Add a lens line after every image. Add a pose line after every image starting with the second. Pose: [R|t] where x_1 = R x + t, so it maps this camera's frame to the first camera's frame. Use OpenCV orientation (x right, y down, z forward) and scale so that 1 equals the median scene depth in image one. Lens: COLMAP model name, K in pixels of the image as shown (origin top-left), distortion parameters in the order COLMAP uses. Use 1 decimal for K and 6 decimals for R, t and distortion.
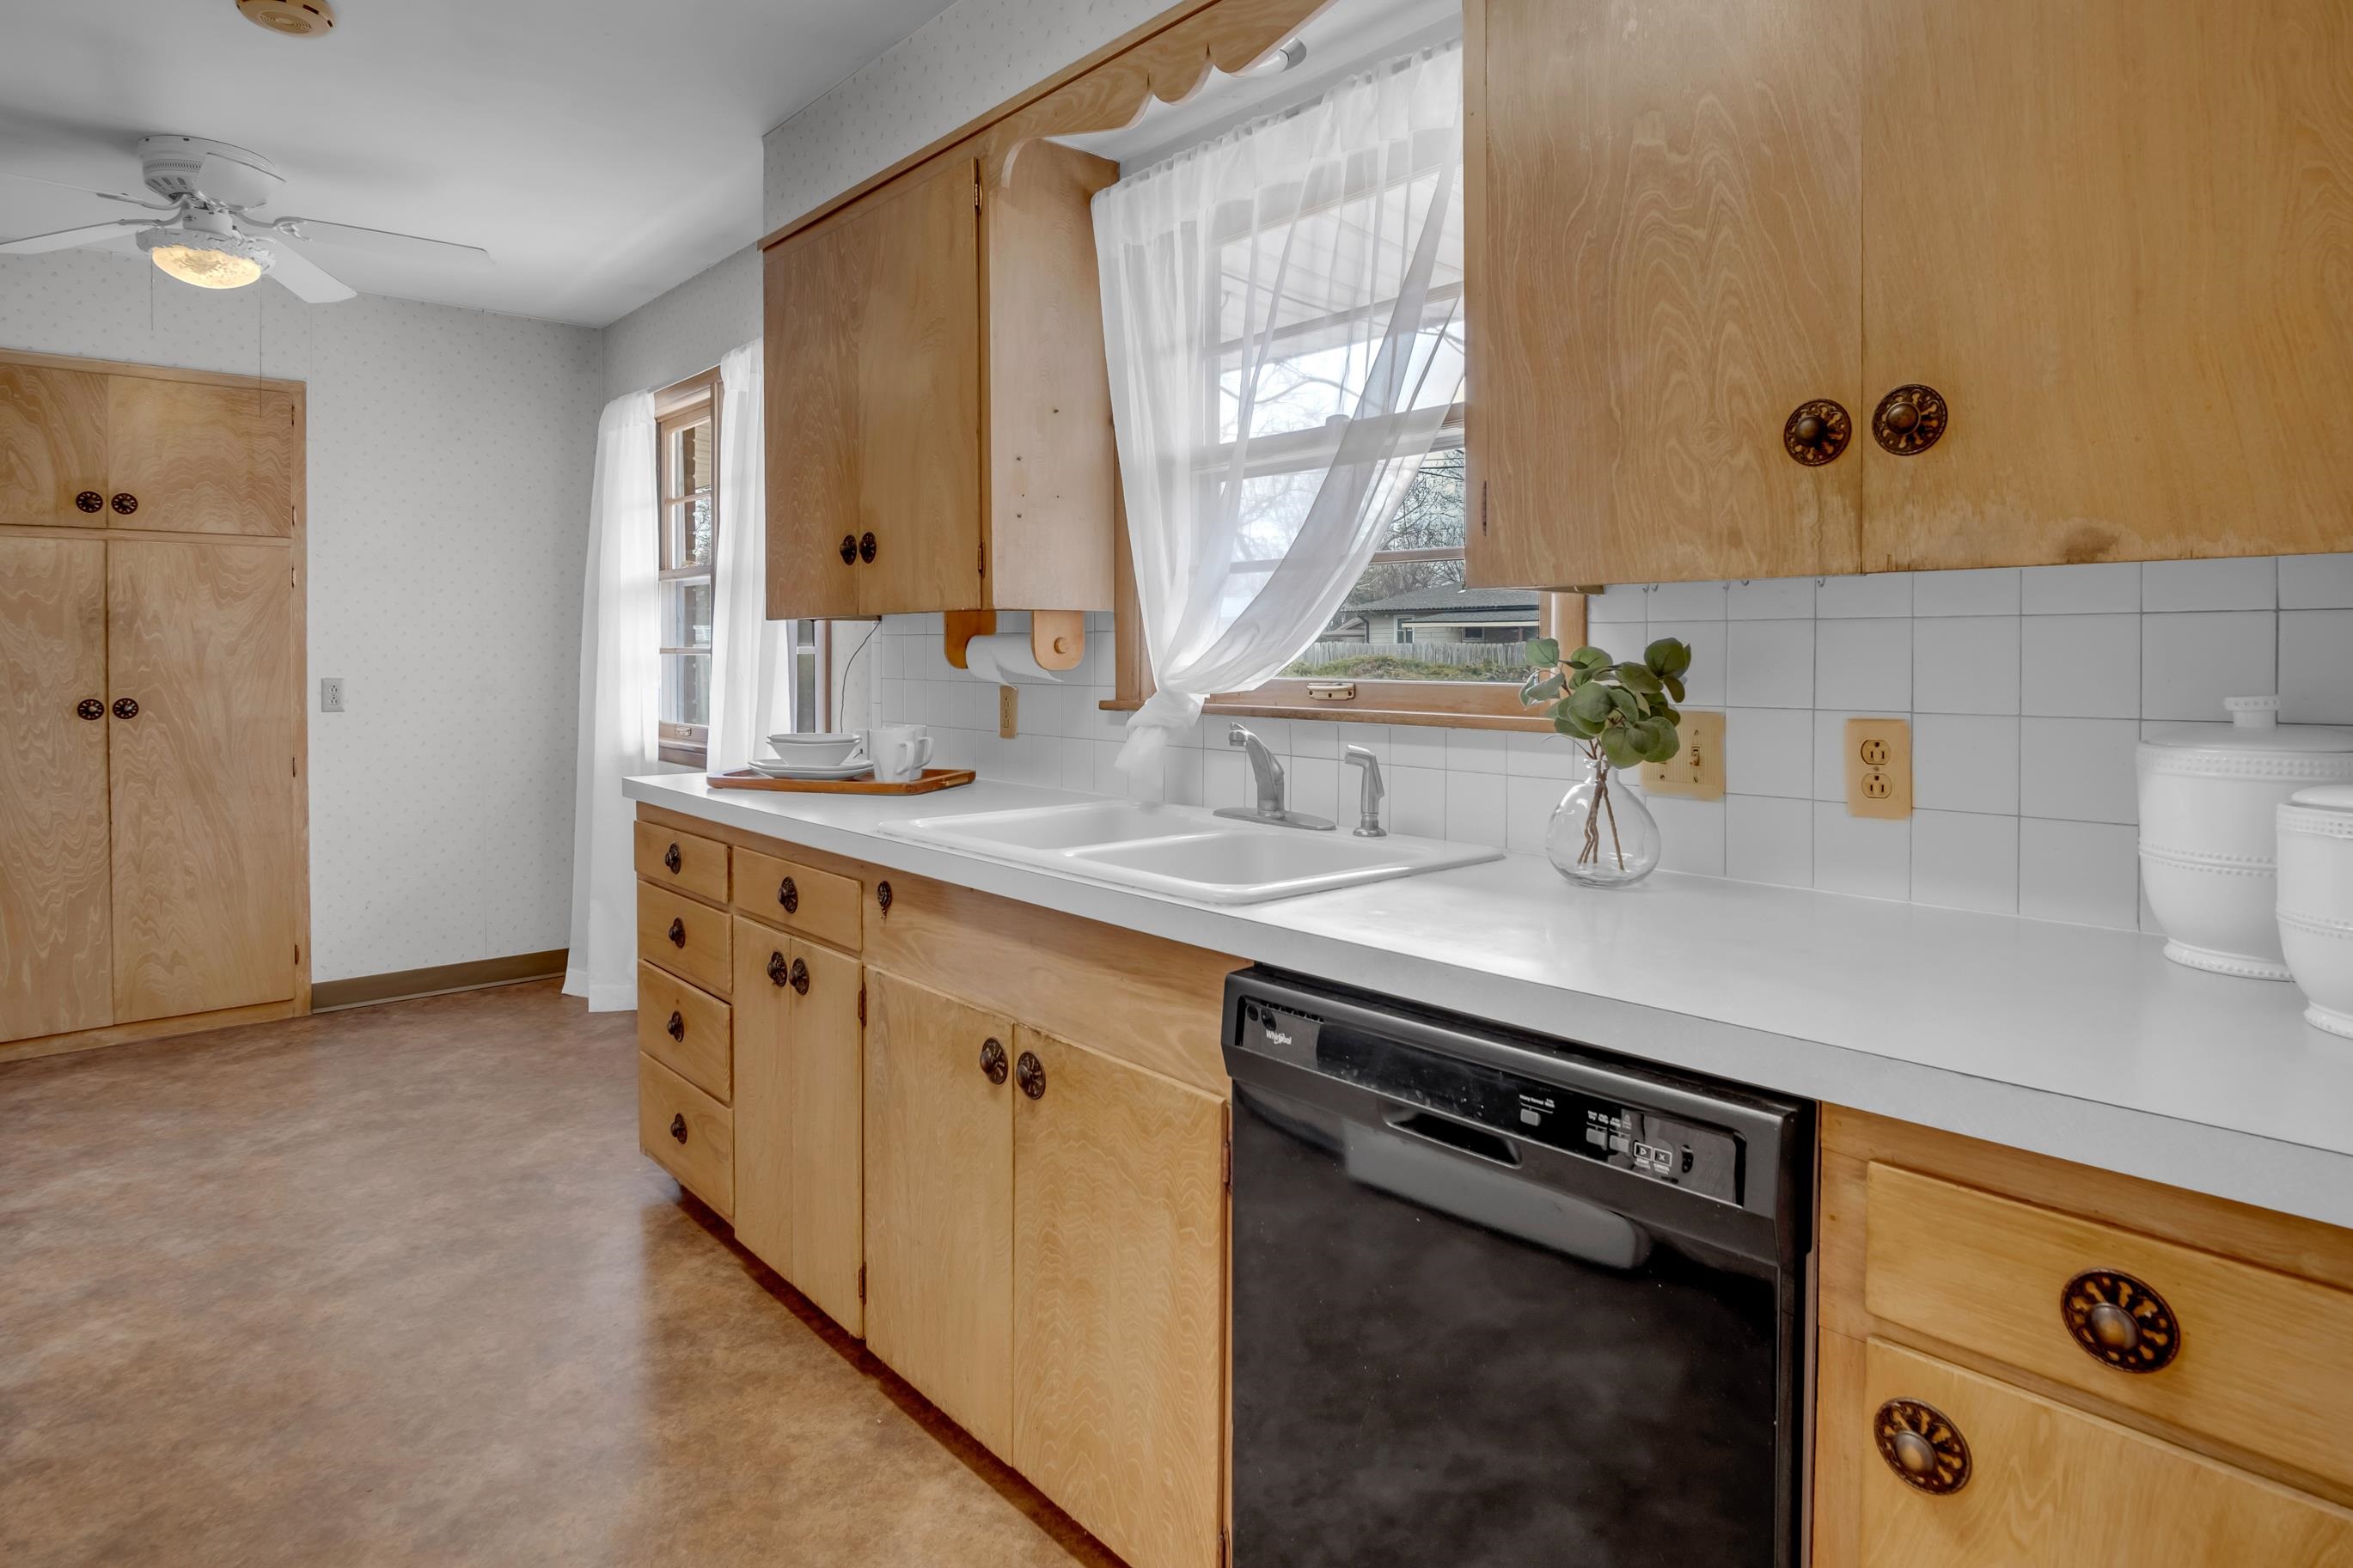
lens RADIAL K [[1276.7, 0, 1179.9], [0, 1276.7, 697.9], [0, 0, 1]] dist [-0.028384, 0.006079]
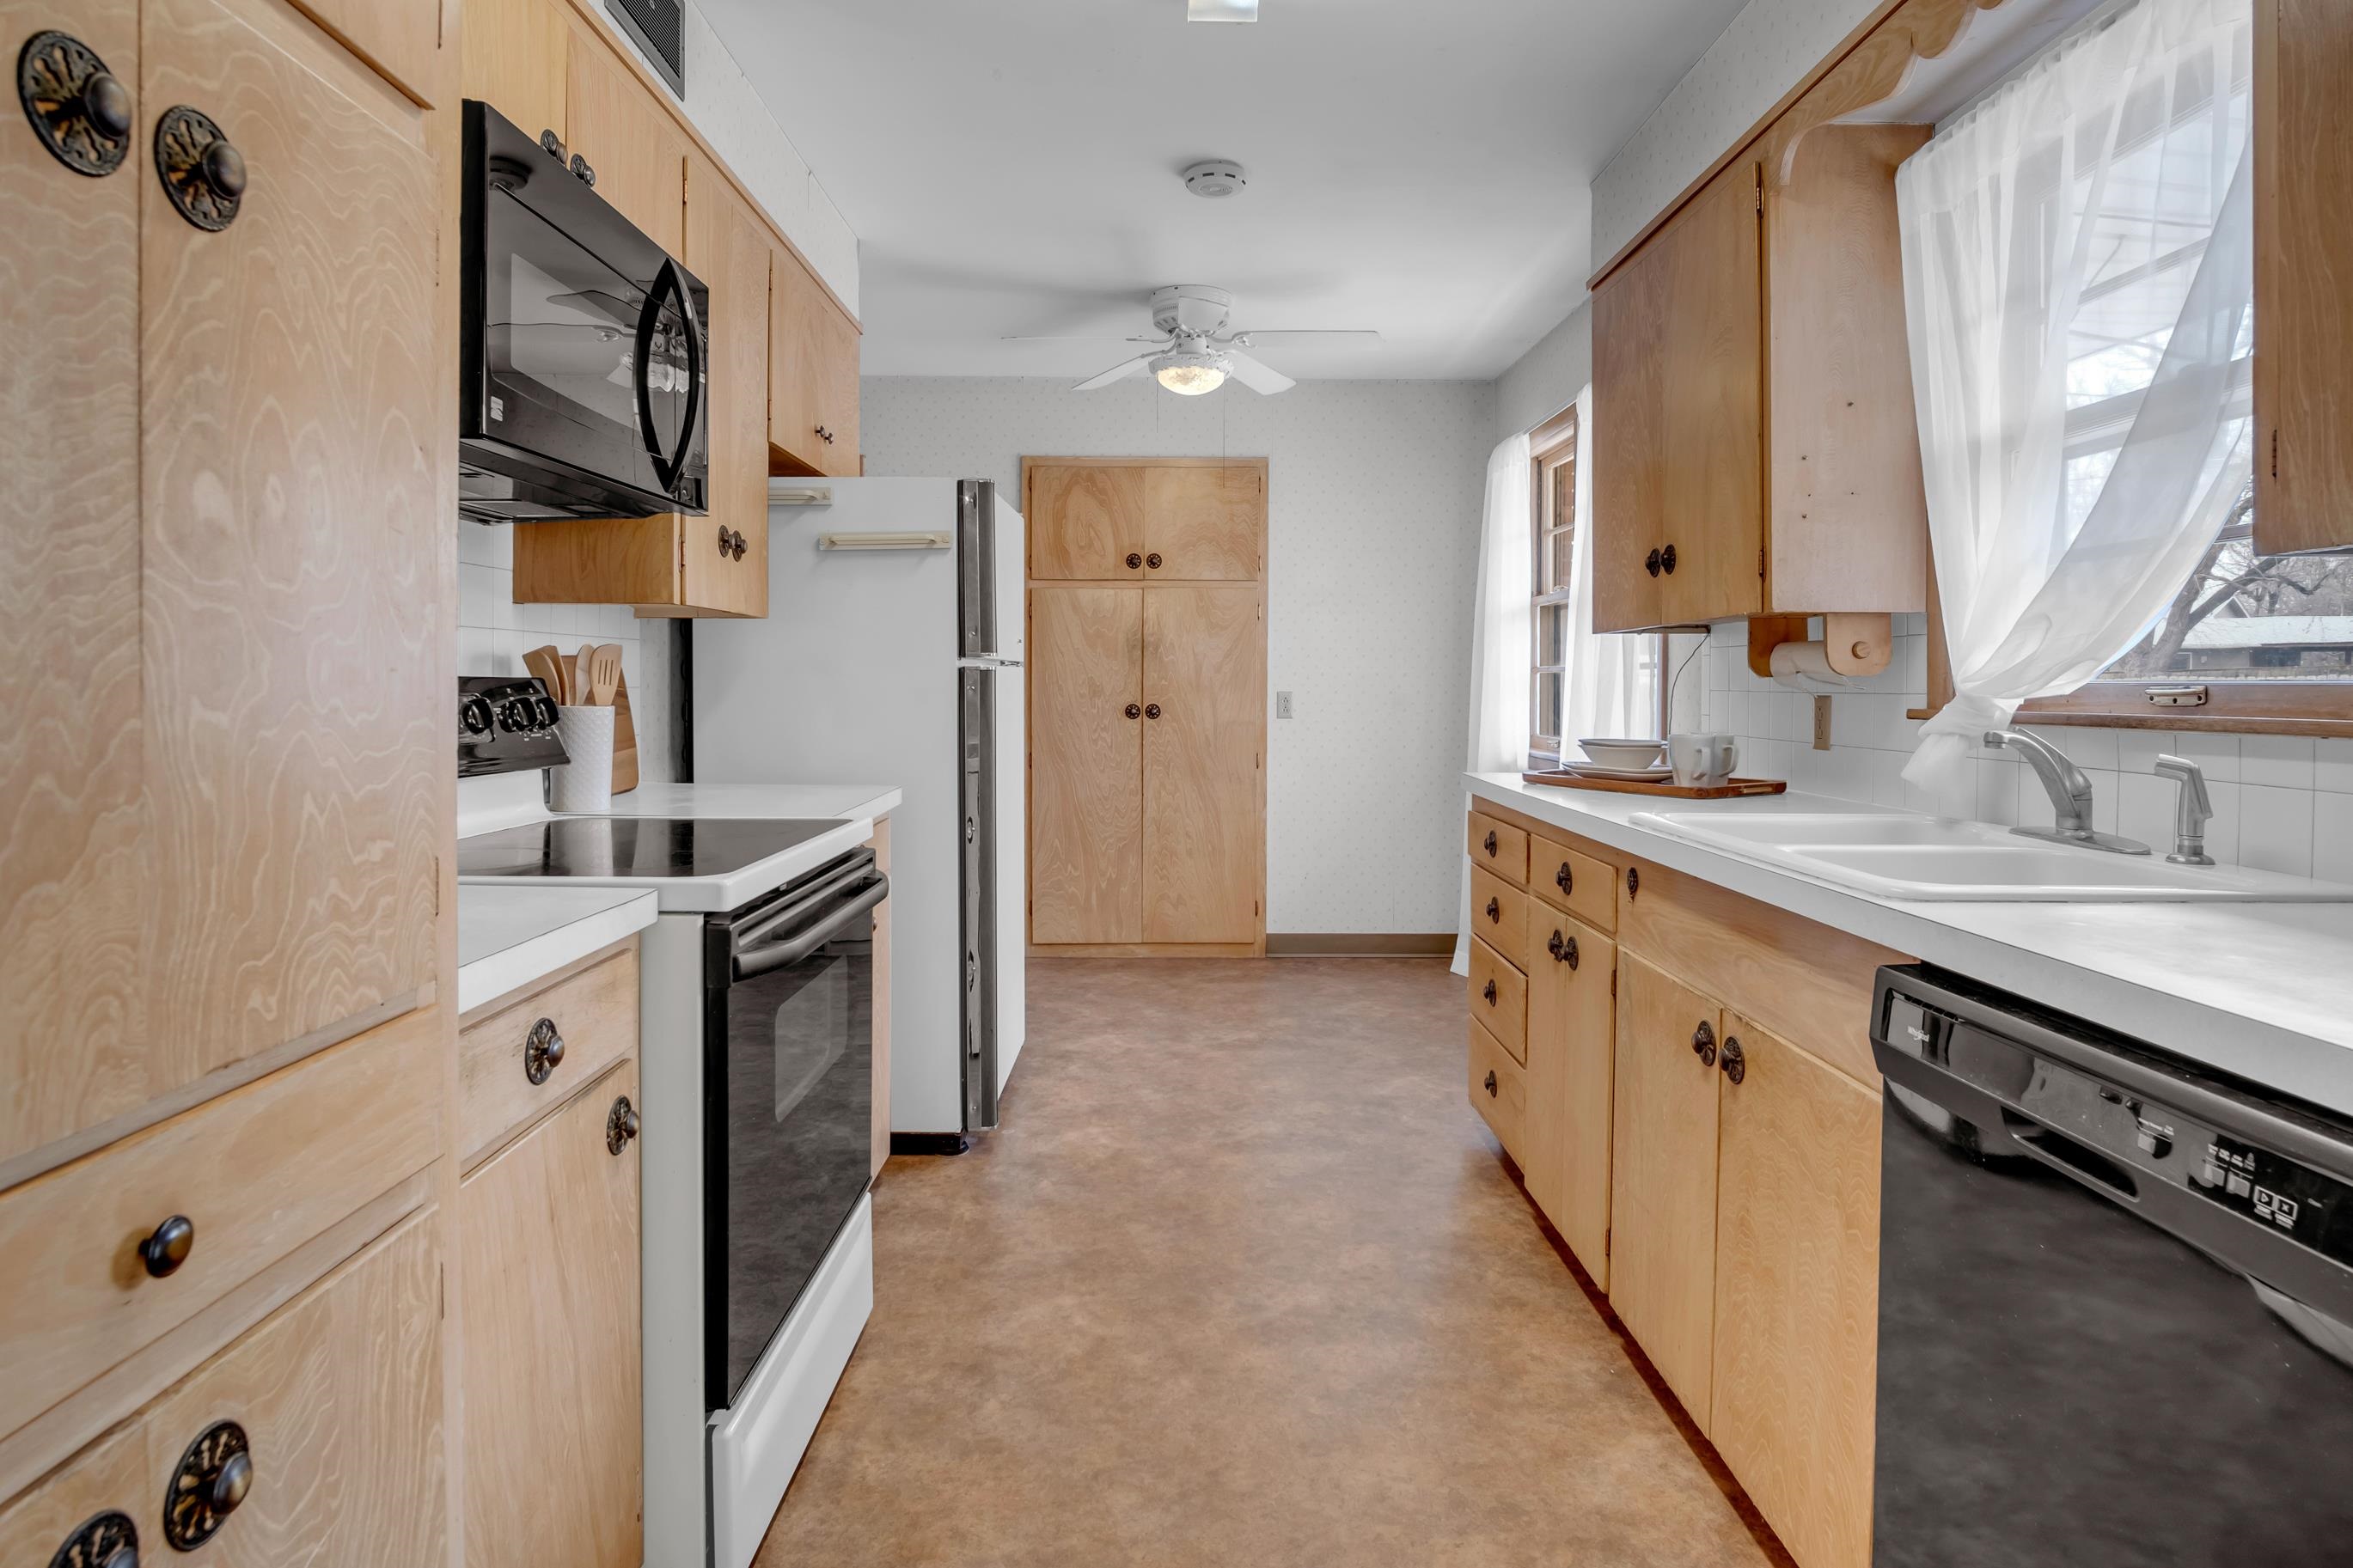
lens RADIAL K [[1304.2, 0, 1234.4], [0, 1304.2, 746.7], [0, 0, 1]] dist [-0.024587, 0.002584]
pose [[0.769114, 0.029086, -0.638450, 0.169615], [-0.024365, 0.999572, 0.016186, 0.027248], [0.638647, 0.003107, 0.769493, -0.043711]]
